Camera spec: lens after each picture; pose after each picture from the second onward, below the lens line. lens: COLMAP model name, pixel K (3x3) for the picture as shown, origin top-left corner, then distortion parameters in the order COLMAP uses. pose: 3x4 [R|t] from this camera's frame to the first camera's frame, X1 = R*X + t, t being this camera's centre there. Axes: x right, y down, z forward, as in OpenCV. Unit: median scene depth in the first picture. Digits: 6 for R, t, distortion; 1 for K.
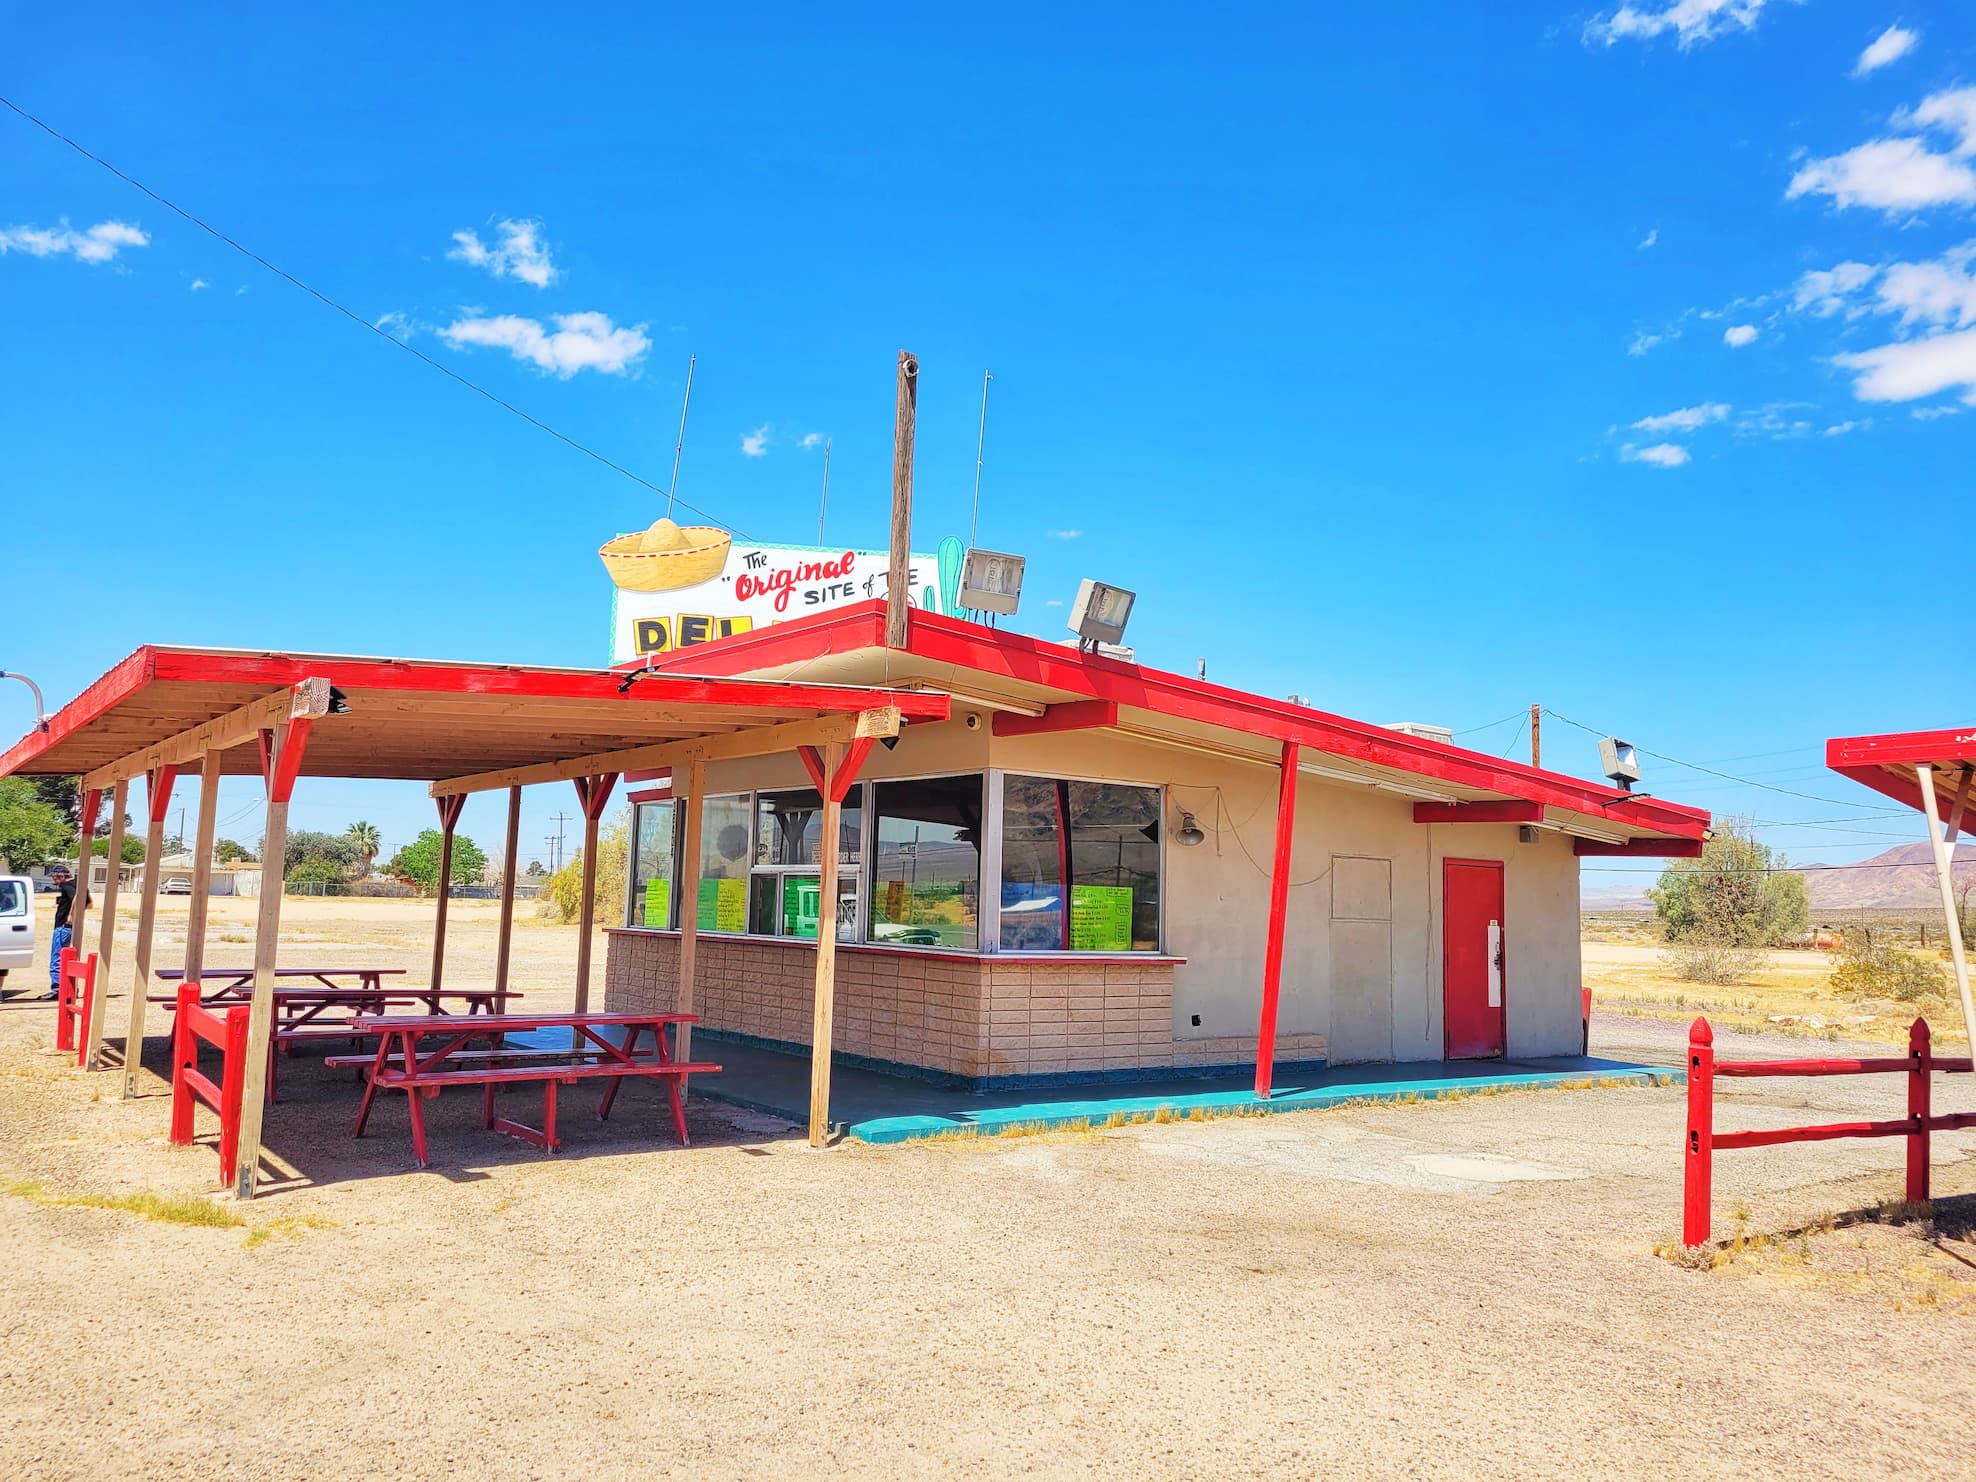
lens RADIAL K [[1484.1, 0, 982.4], [0, 1484.1, 751.3], [0, 0, 1]] dist [0.008774, -0.000853]
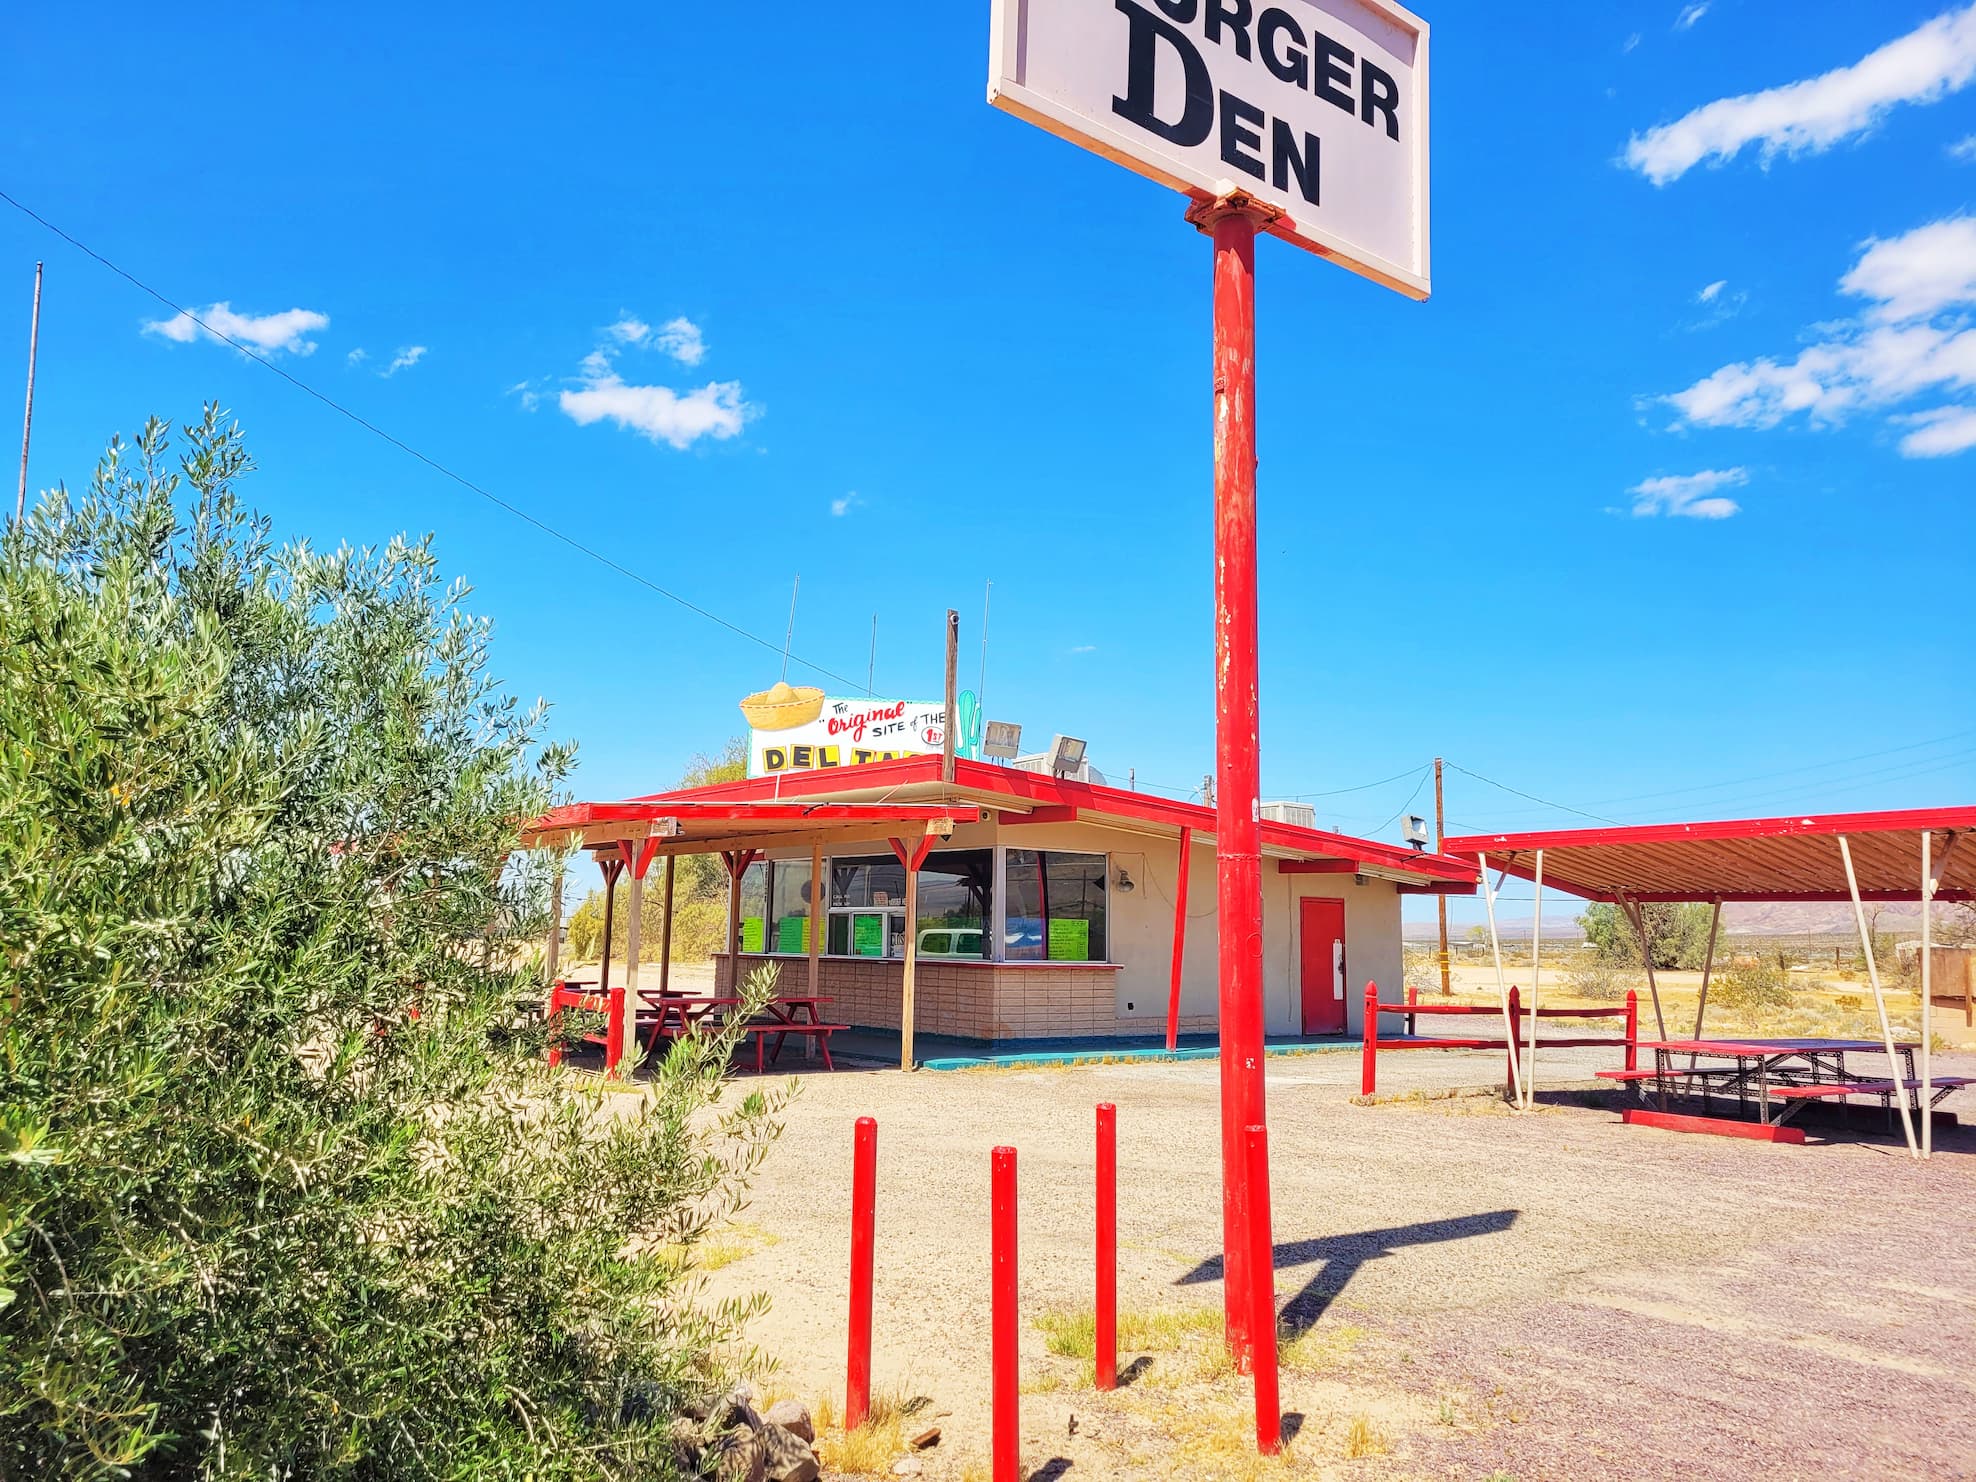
lens RADIAL K [[1484.1, 0, 989.2], [0, 1484.1, 723.2], [0, 0, 1]] dist [0.008774, -0.000853]
pose [[0.999531, -0.008167, 0.029520, -0.045275], [0.009399, 0.999080, -0.041844, -0.048379], [-0.029152, 0.042101, 0.998688, -0.542407]]
